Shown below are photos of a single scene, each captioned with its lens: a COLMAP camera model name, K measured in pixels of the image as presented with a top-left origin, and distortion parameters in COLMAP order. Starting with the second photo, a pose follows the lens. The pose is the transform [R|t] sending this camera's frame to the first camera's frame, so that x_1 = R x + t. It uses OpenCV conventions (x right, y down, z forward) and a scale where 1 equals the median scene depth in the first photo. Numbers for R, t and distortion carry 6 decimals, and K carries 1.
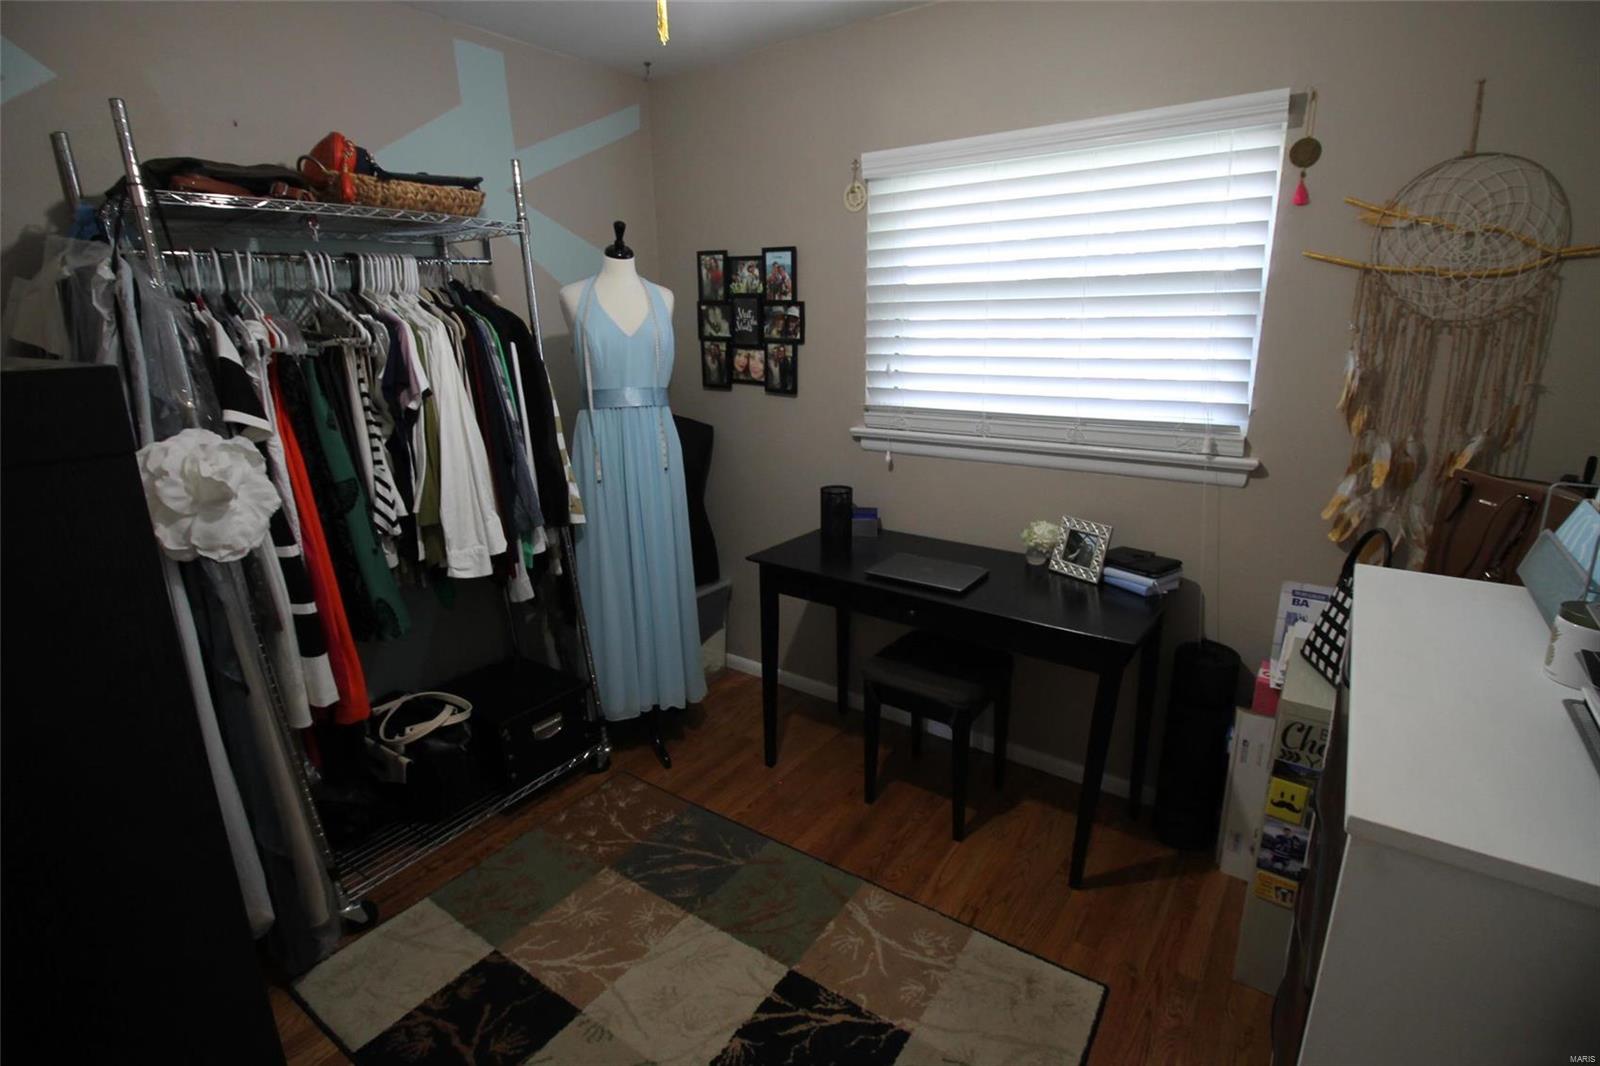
lens RADIAL K [[755.2, 0, 807.7], [0, 755.2, 516.8], [0, 0, 1]] dist [-0.003802, -0.000783]
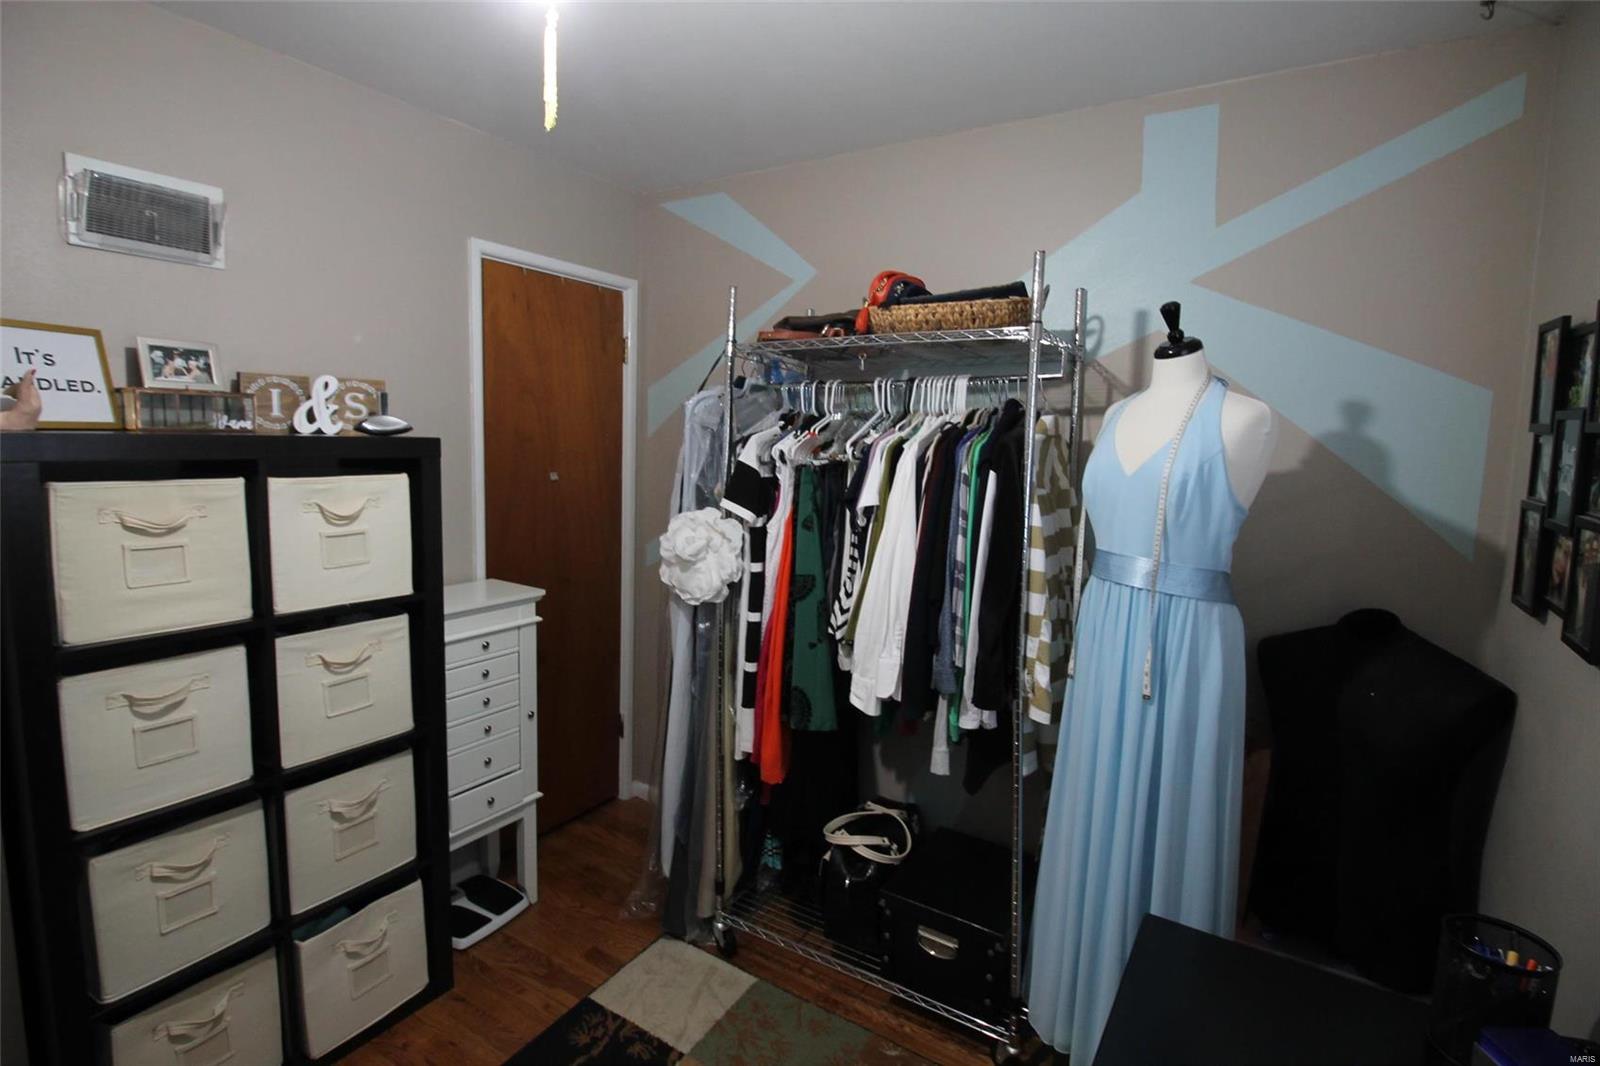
lens RADIAL K [[745.9, 0, 802.0], [0, 745.9, 526.2], [0, 0, 1]] dist [0.002690, 0.000260]
pose [[0.065925, 0.136264, -0.988477, 0.416513], [-0.287915, 0.951095, 0.111909, -0.212582], [0.955384, 0.277220, 0.101934, 0.760253]]
